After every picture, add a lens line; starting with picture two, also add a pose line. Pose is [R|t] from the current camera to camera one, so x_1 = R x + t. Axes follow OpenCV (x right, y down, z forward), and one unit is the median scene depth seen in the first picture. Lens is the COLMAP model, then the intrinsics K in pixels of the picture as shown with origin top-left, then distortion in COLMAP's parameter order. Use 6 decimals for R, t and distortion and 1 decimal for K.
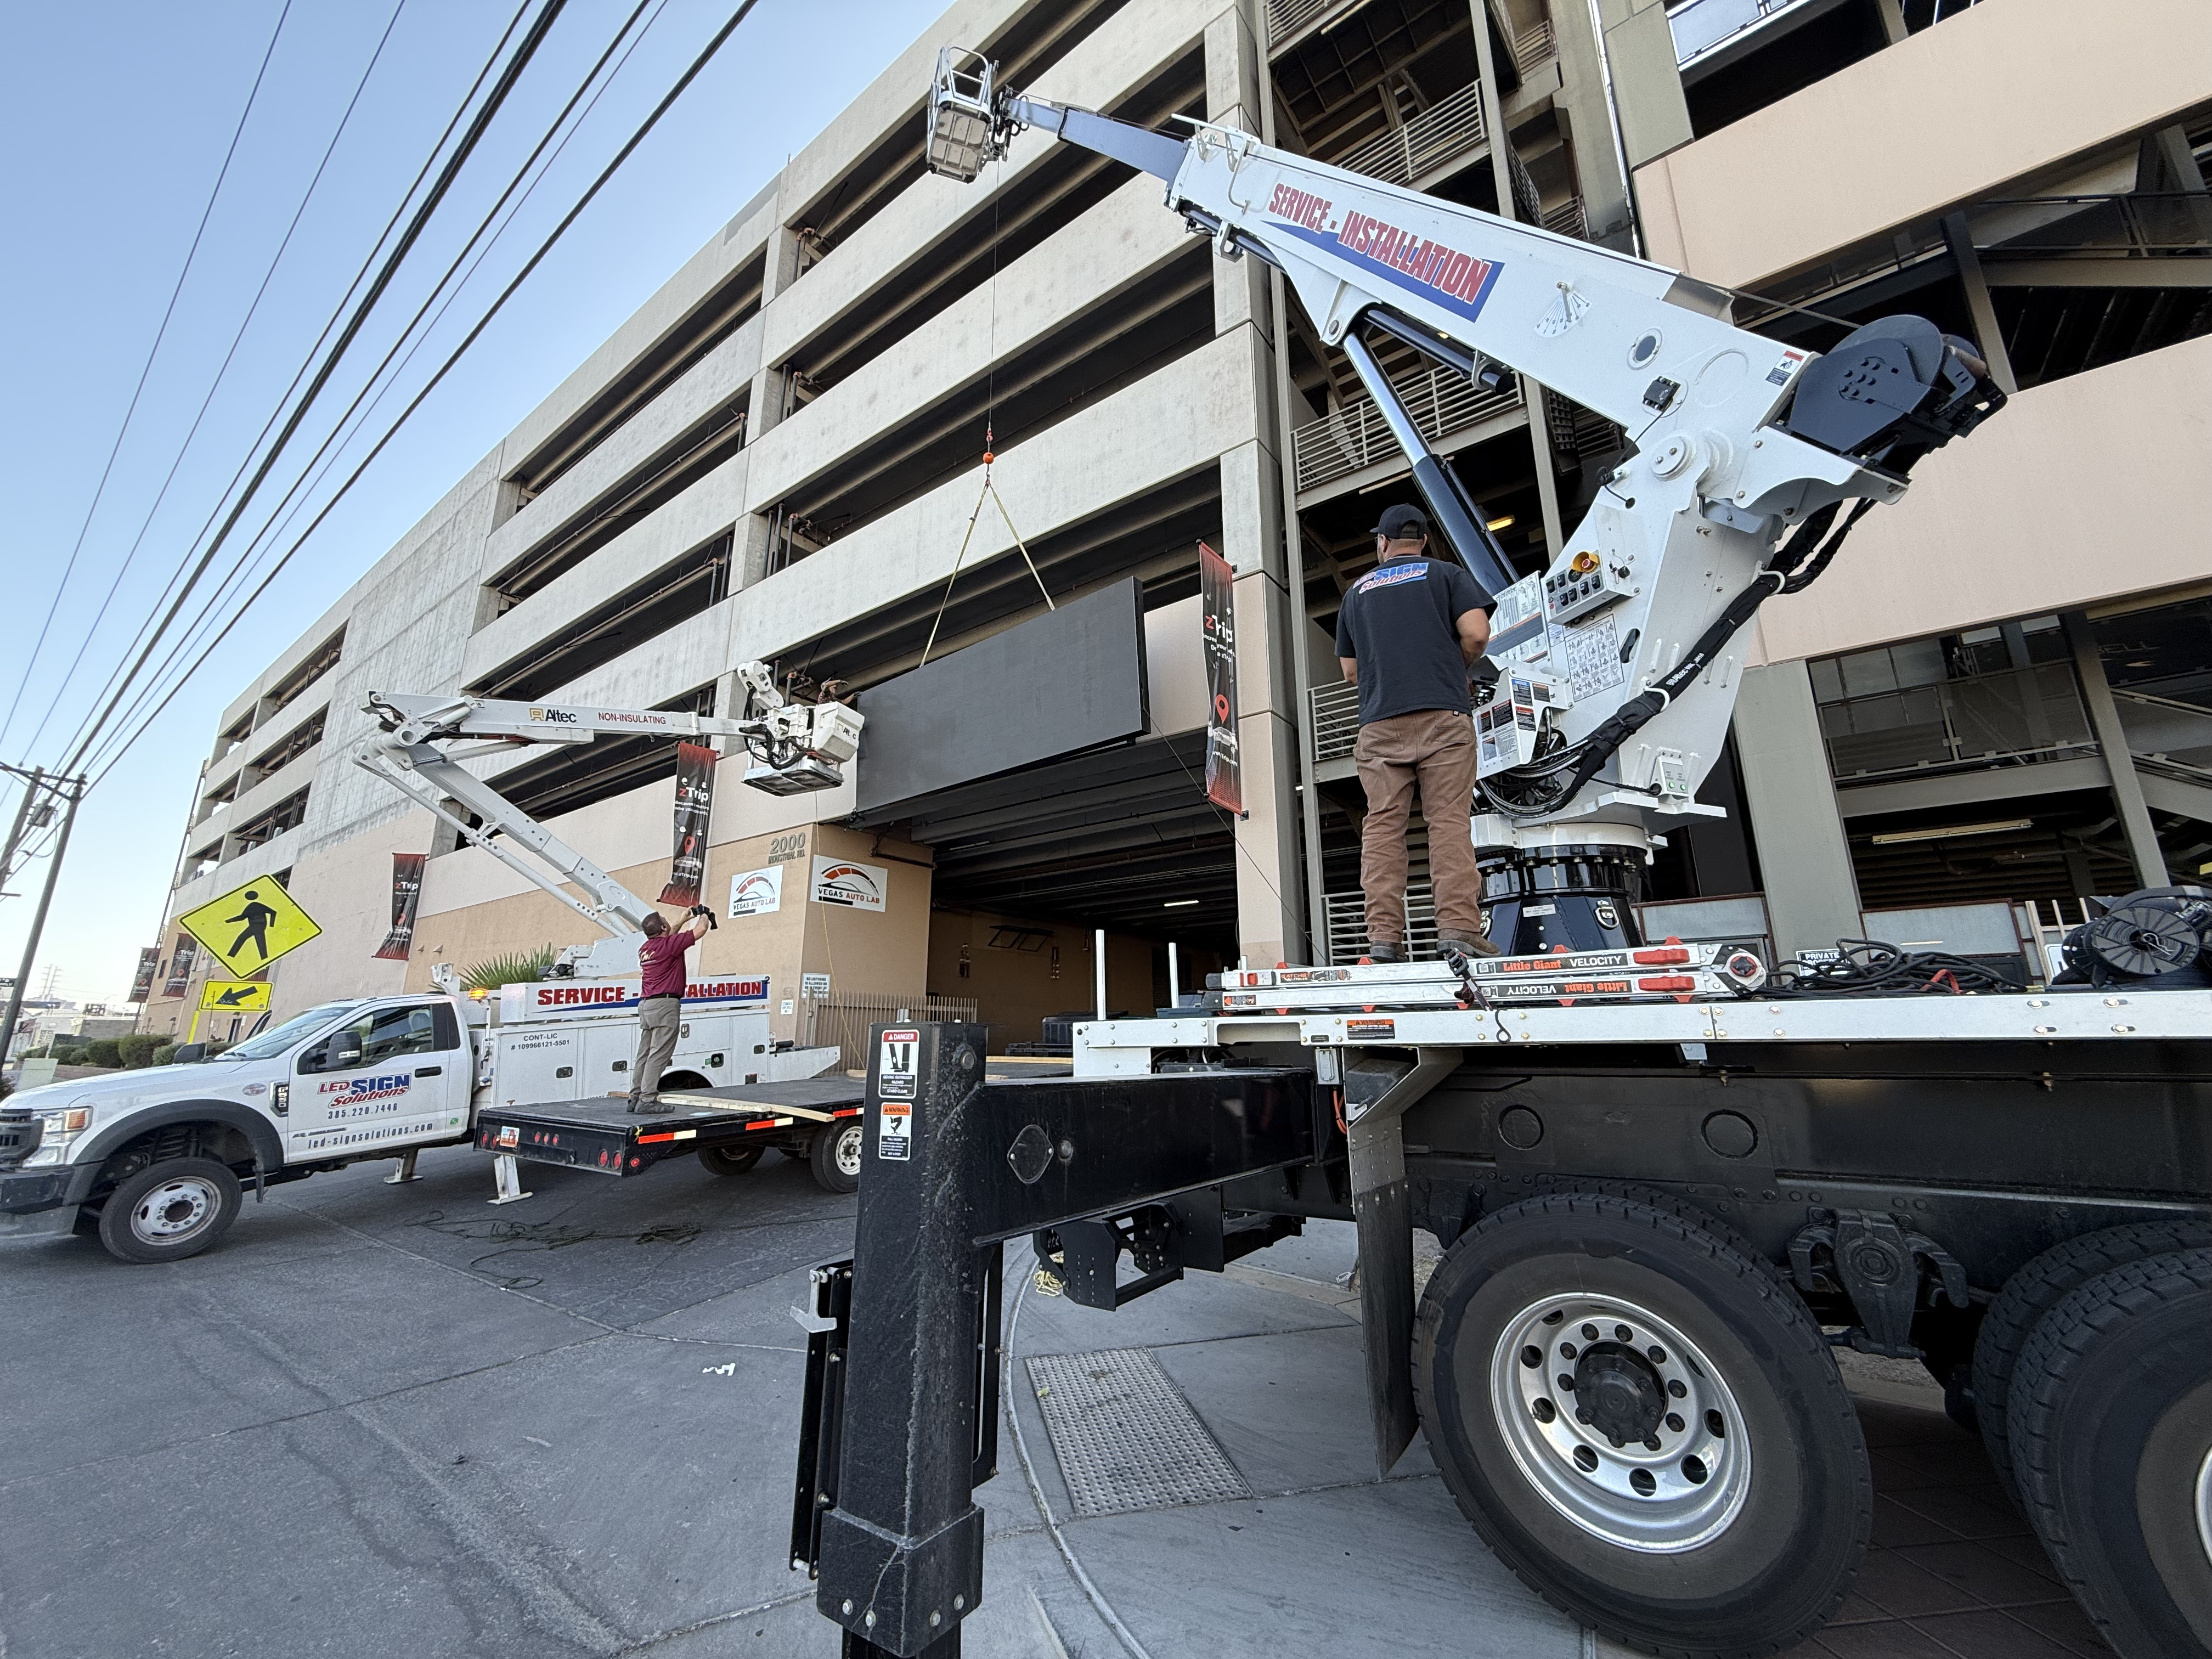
lens RADIAL K [[877.4, 0, 1102.1], [0, 877.4, 827.8], [0, 0, 1]] dist [0.001149, 0.000089]
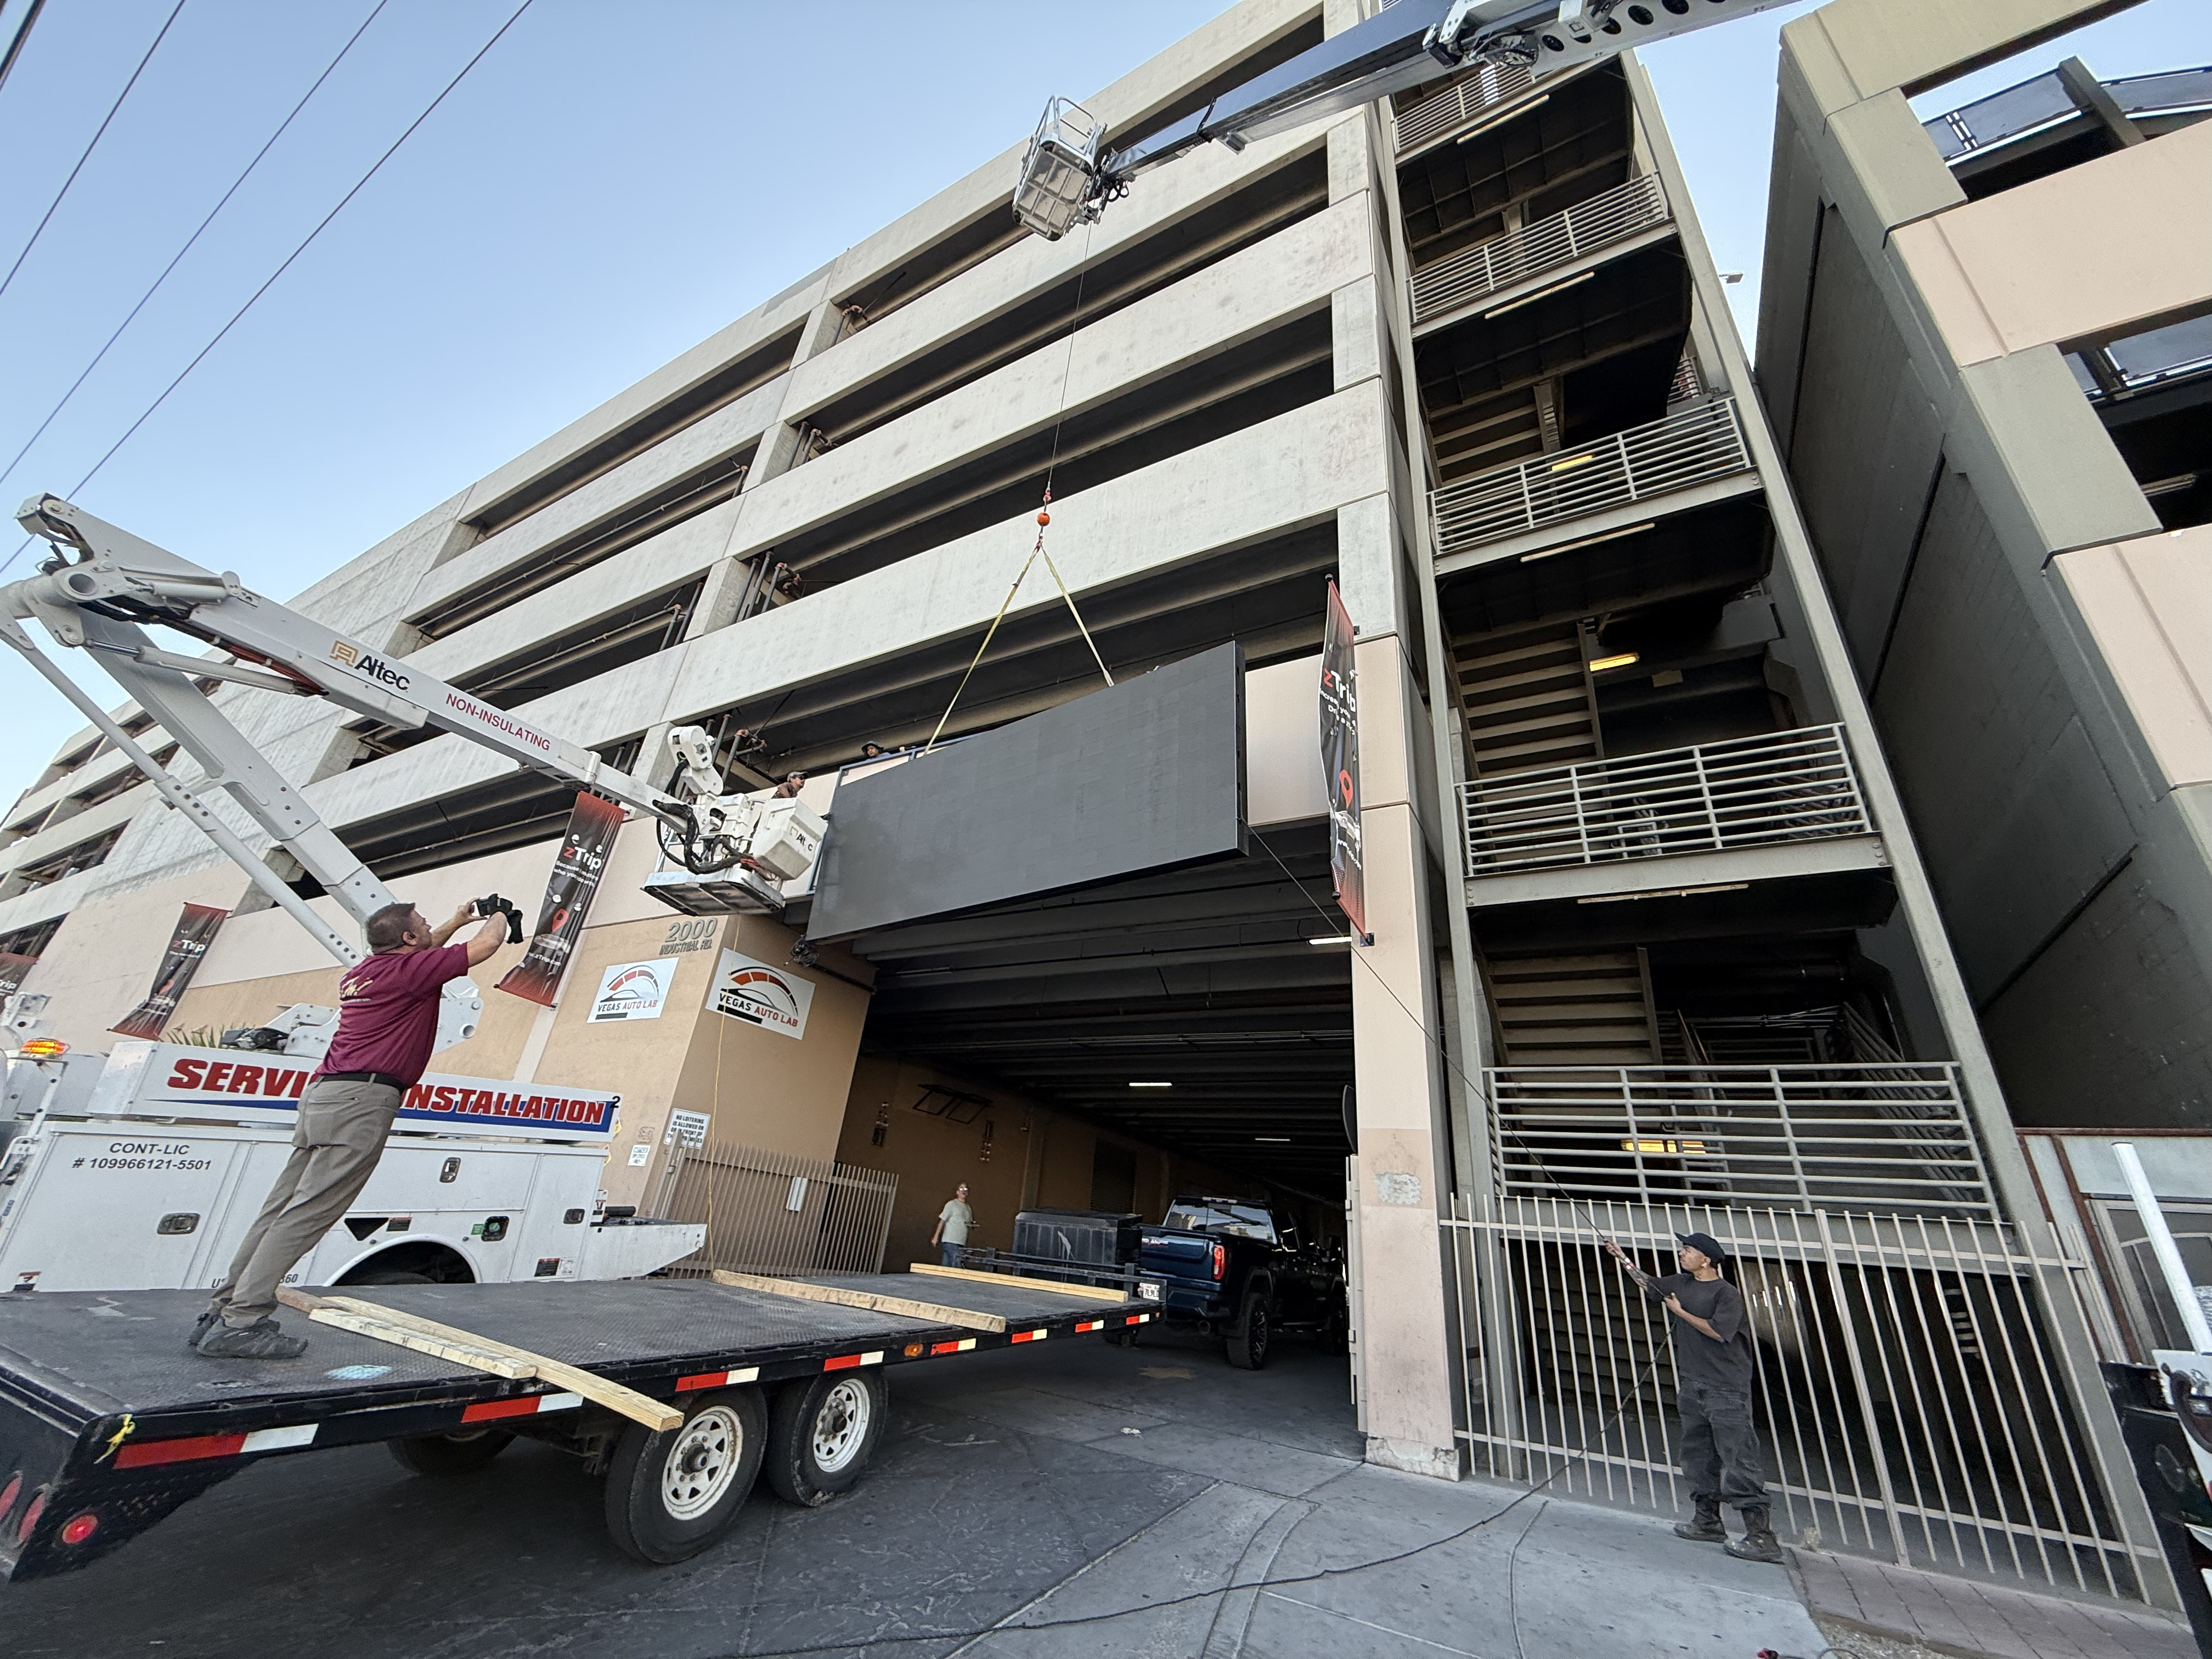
lens RADIAL K [[877.4, 0, 1102.4], [0, 877.4, 827.9], [0, 0, 1]] dist [0.001149, 0.000089]
pose [[0.987757, 0.141025, 0.066692, -0.092320], [-0.124080, 0.969350, -0.212050, 0.064453], [-0.094553, 0.201179, 0.974980, 0.273646]]
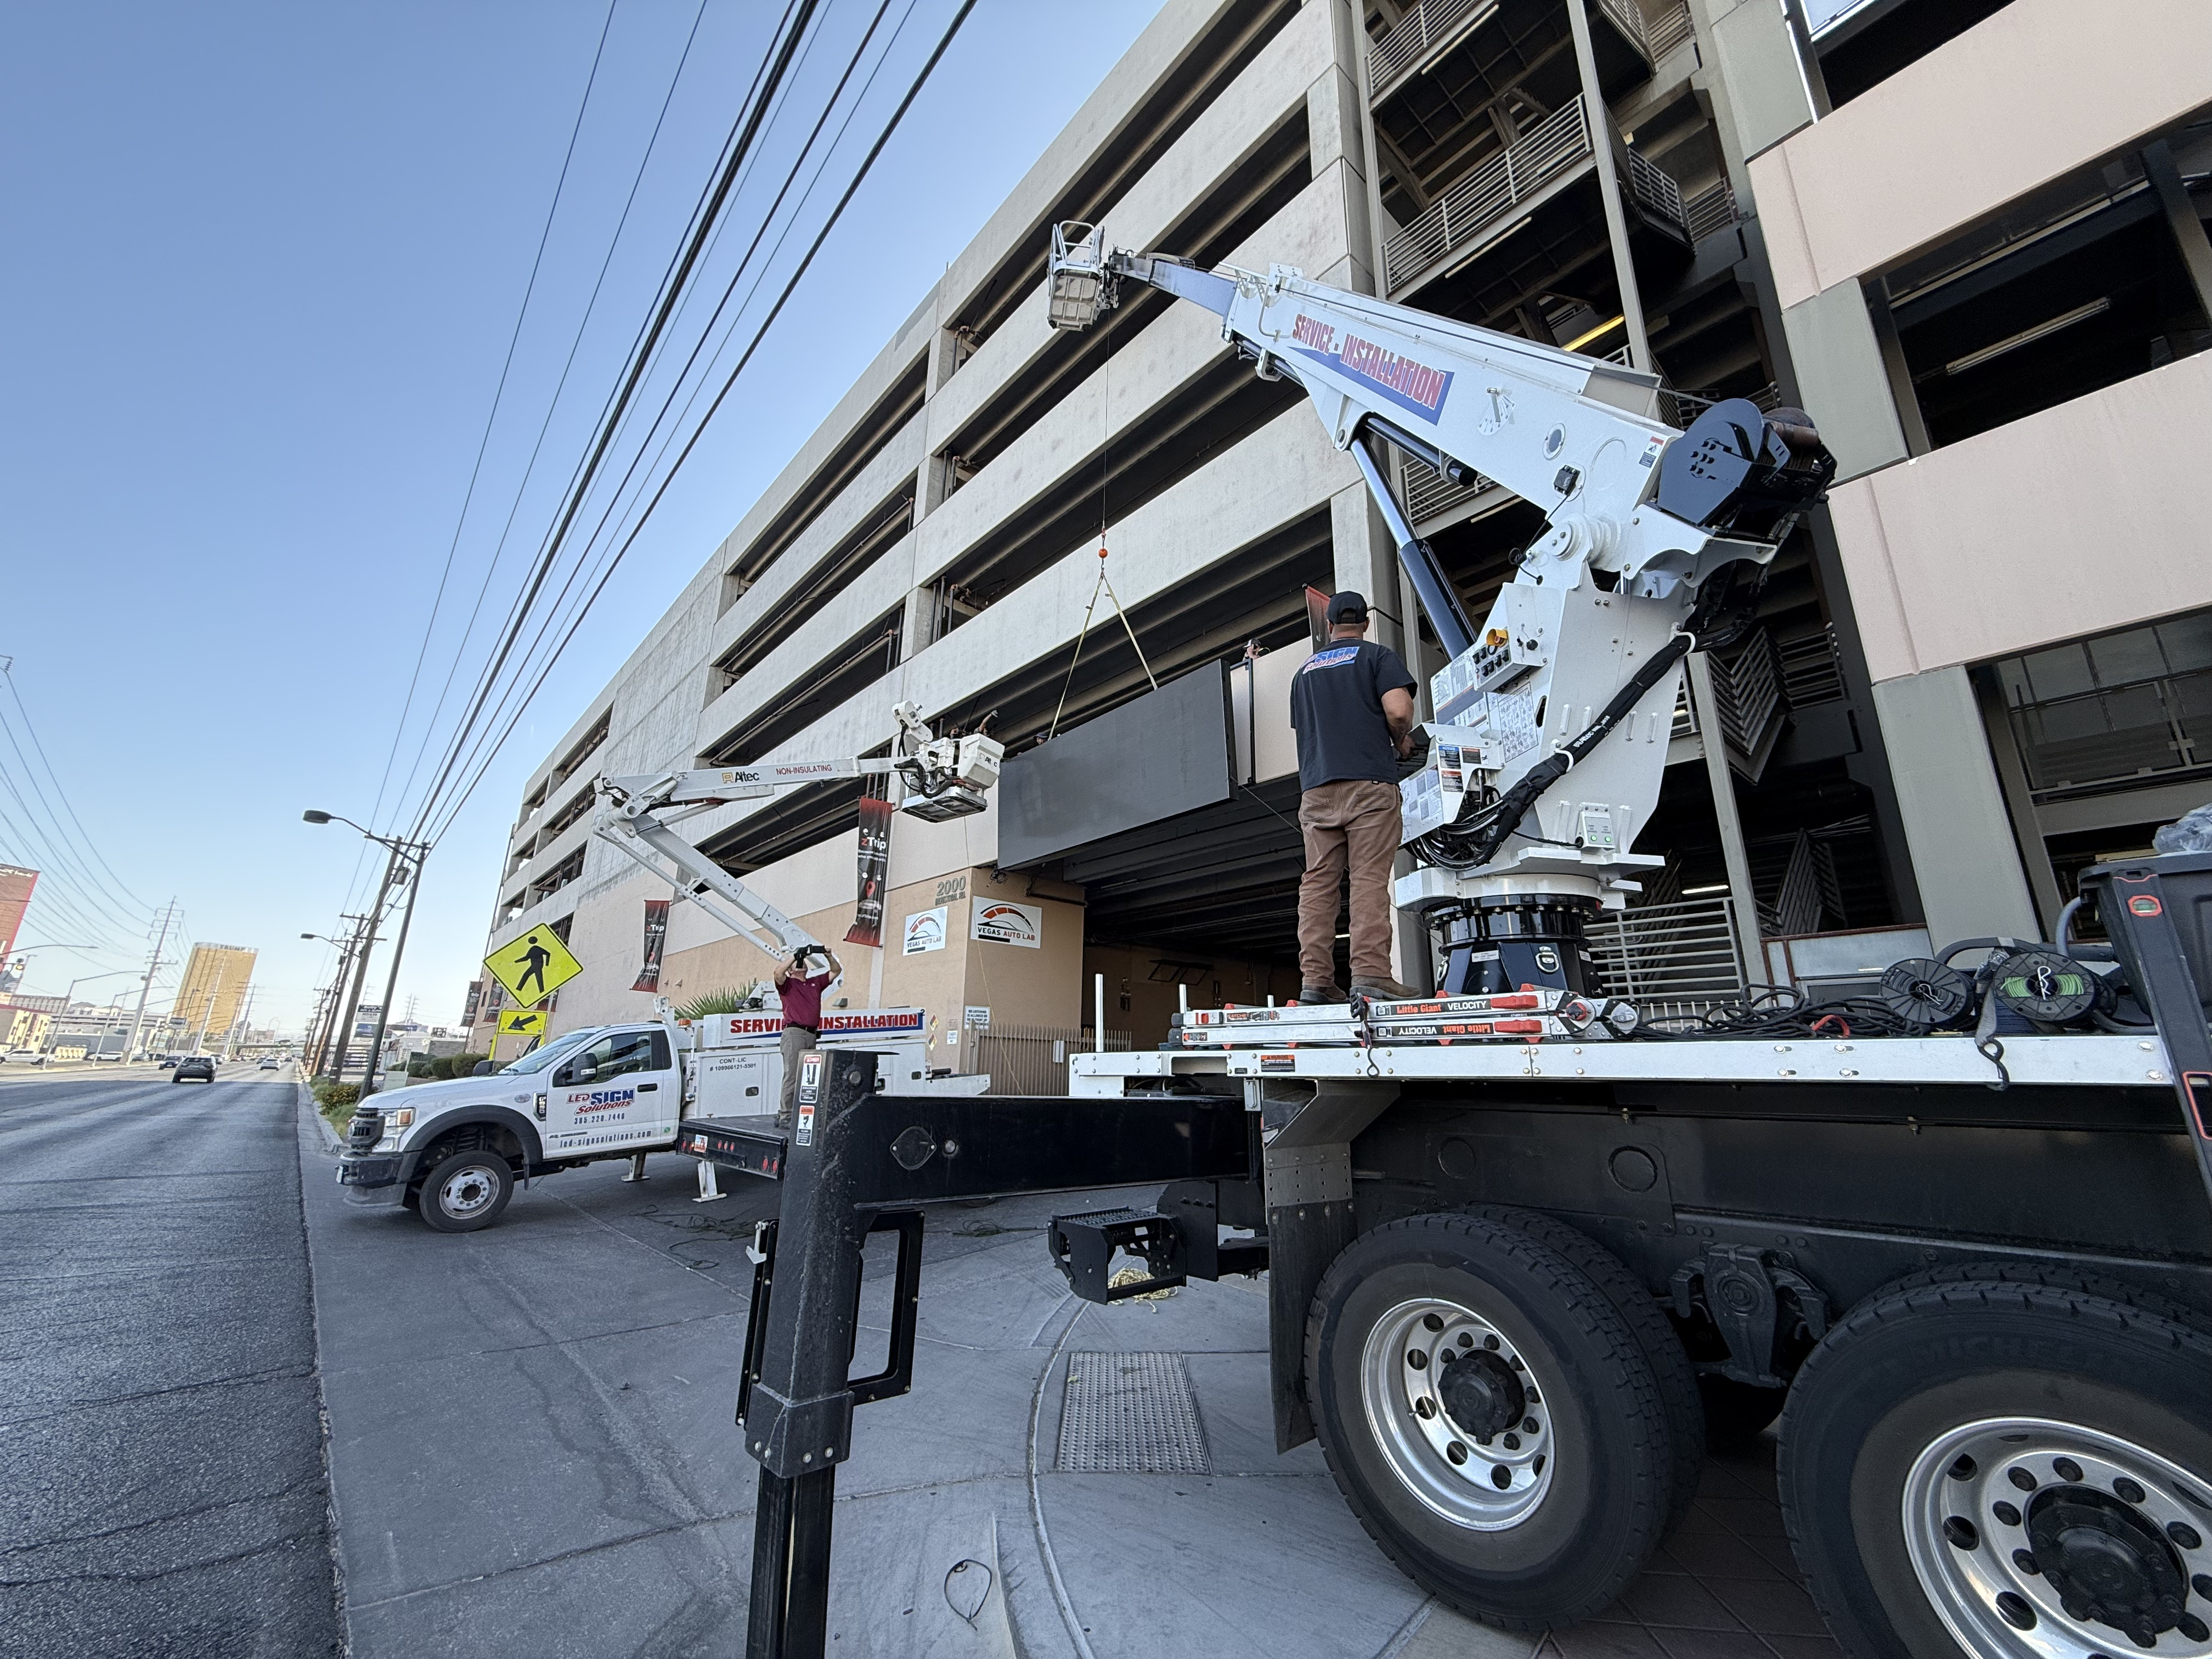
lens RADIAL K [[877.4, 0, 1102.2], [0, 877.4, 828.6], [0, 0, 1]] dist [0.001149, 0.000089]
pose [[0.977893, -0.036619, -0.205874, 0.069461], [0.029412, 0.998846, -0.037959, -0.009101], [0.207026, 0.031065, 0.977842, -0.040445]]
